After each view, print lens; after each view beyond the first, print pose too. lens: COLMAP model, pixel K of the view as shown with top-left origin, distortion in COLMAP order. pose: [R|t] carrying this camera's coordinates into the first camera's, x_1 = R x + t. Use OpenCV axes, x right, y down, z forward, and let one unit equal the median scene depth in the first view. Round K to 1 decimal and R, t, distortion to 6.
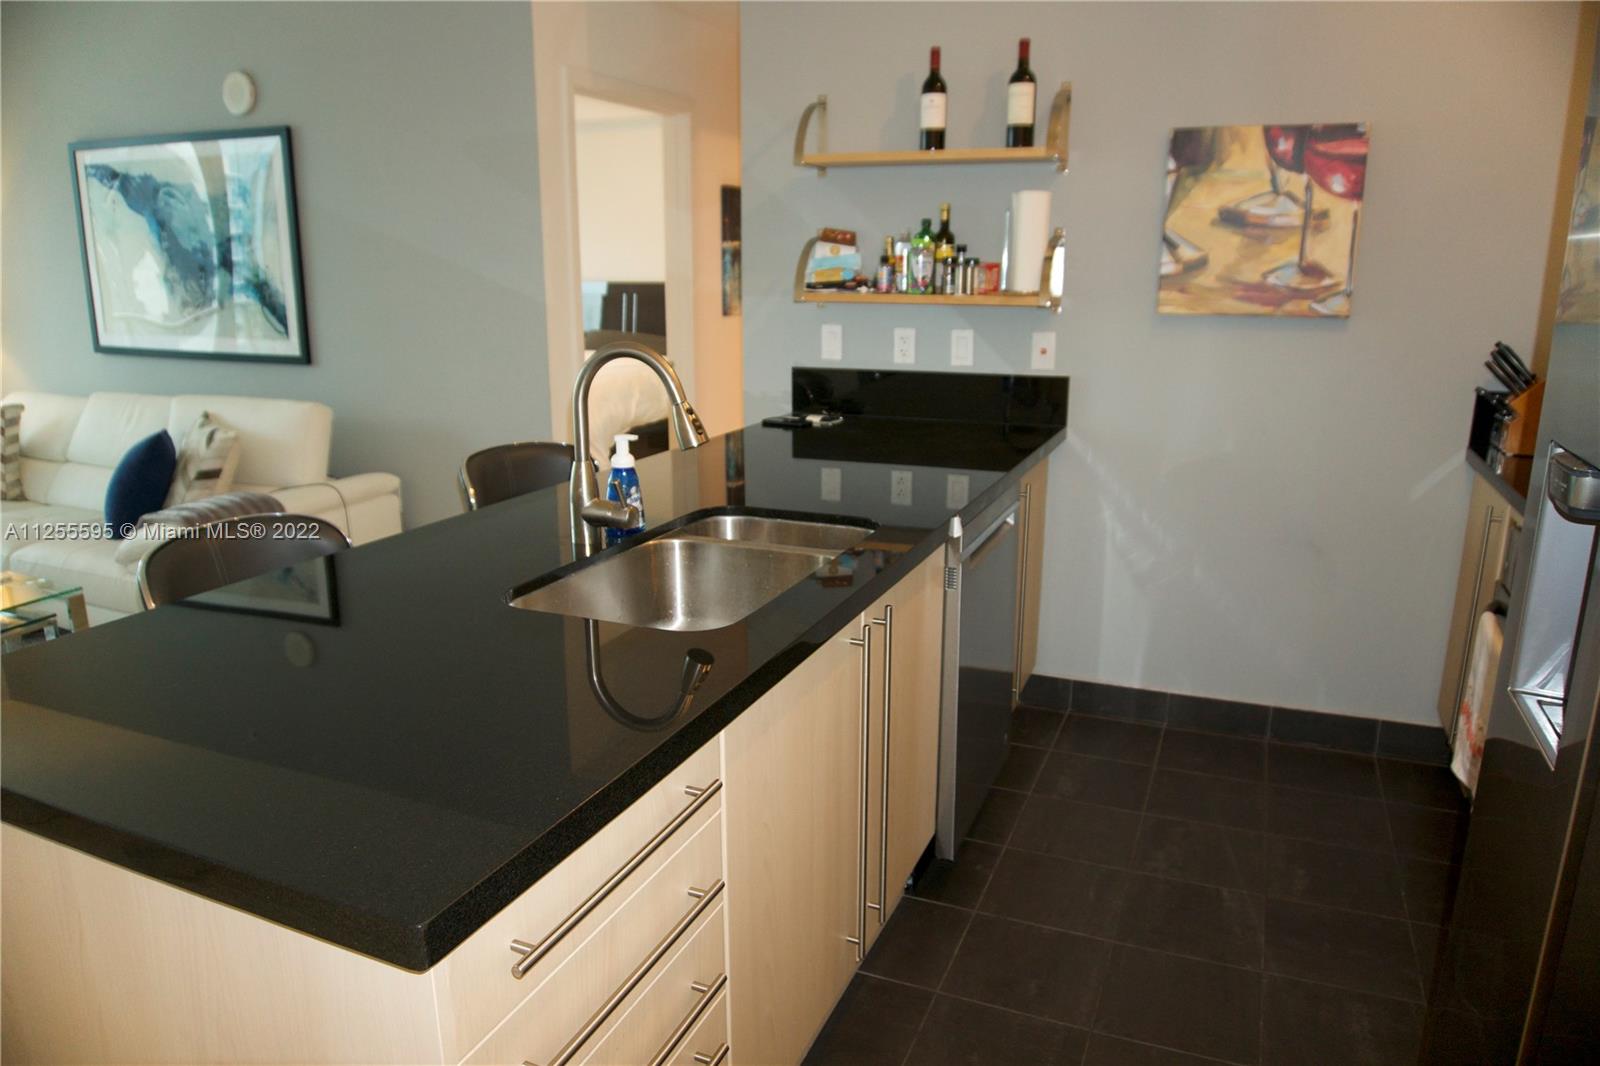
lens RADIAL K [[1067.8, 0, 798.1], [0, 1067.8, 530.3], [0, 0, 1]] dist [-0.054374, -0.004517]
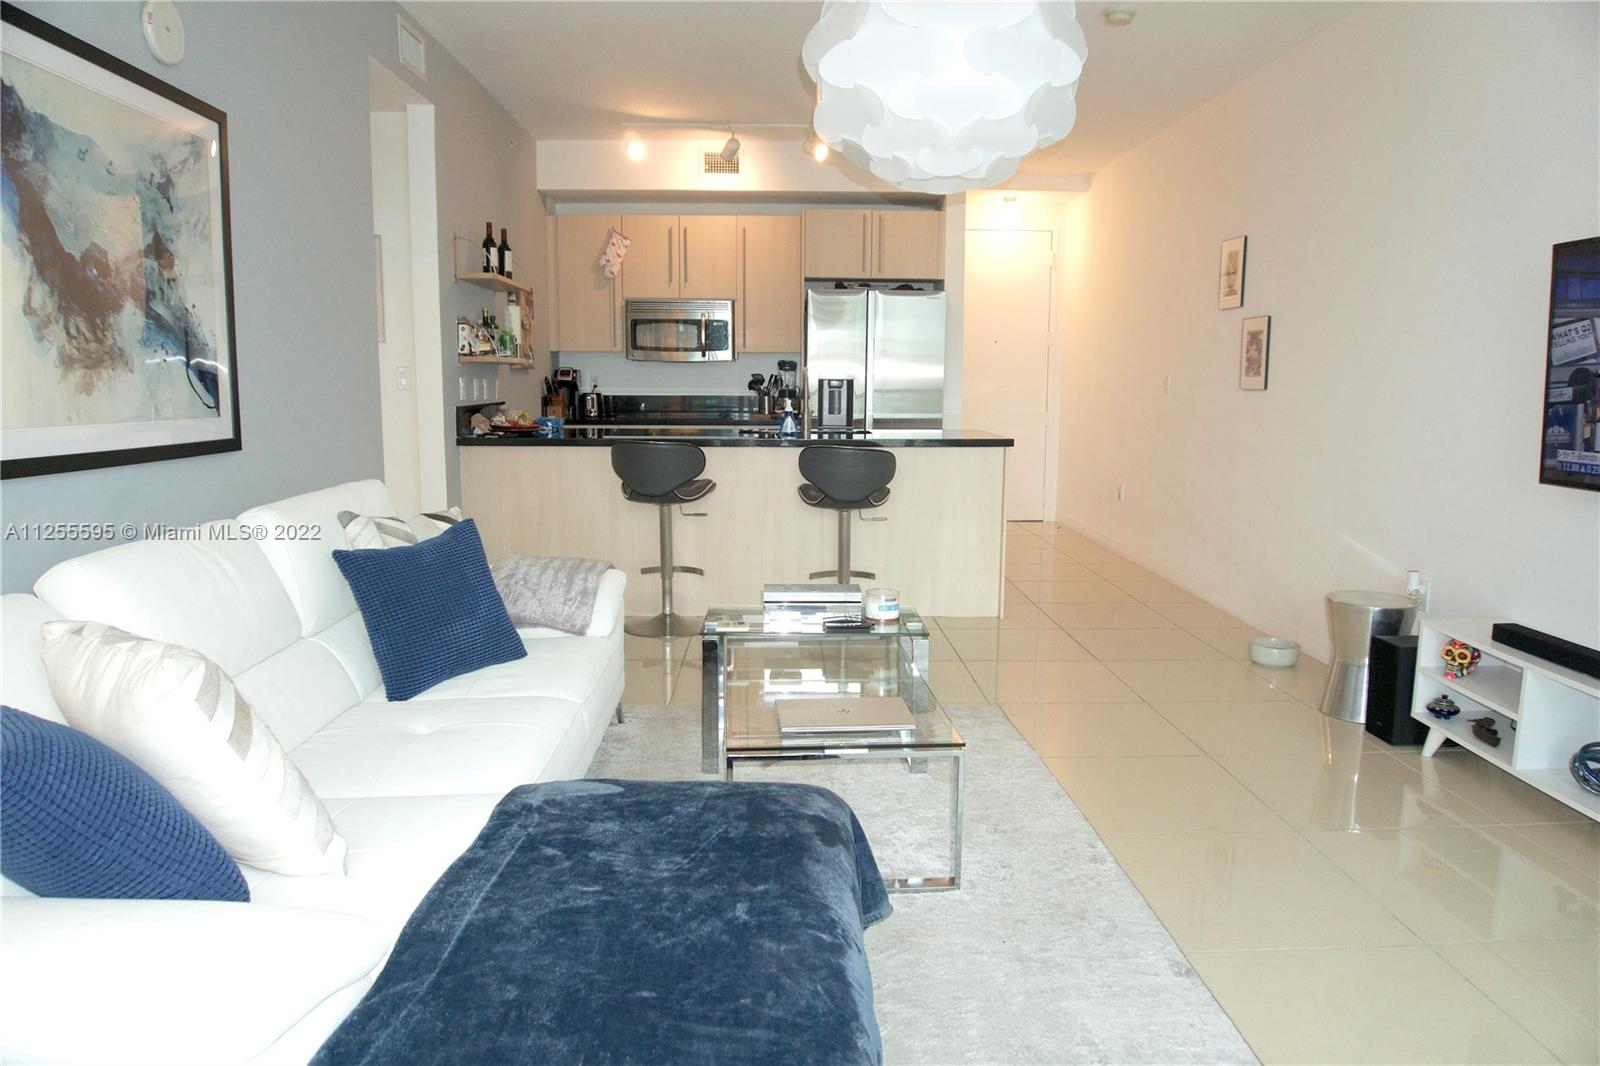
lens RADIAL K [[1067.8, 0, 798.1], [0, 1067.8, 530.3], [0, 0, 1]] dist [-0.054374, -0.004517]
pose [[-0.420746, -0.128215, 0.898072, -1.853325], [0.216009, 0.947329, 0.236447, -0.283011], [-0.881086, 0.293476, -0.370890, 1.400168]]
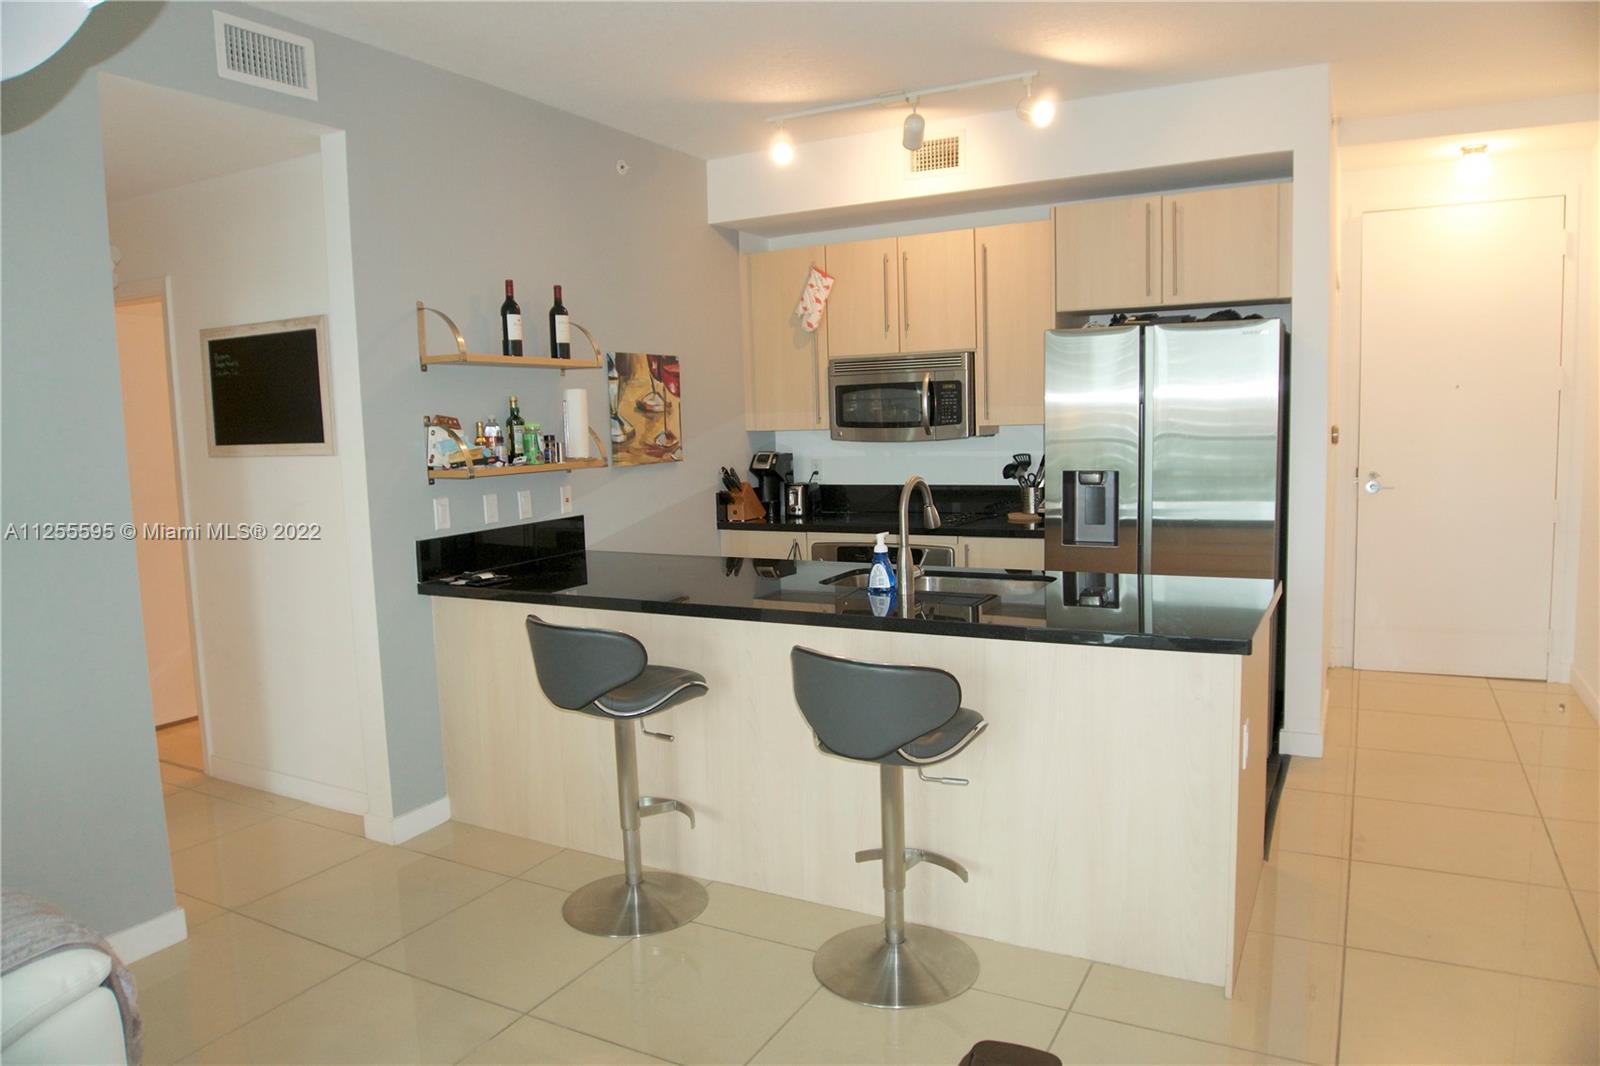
lens RADIAL K [[1067.8, 0, 798.1], [0, 1067.8, 530.3], [0, 0, 1]] dist [-0.054374, -0.004517]
pose [[0.081785, -0.107034, 0.990886, -1.248396], [0.271660, 0.958965, 0.081164, -0.177421], [-0.958912, 0.262546, 0.107506, 0.627110]]
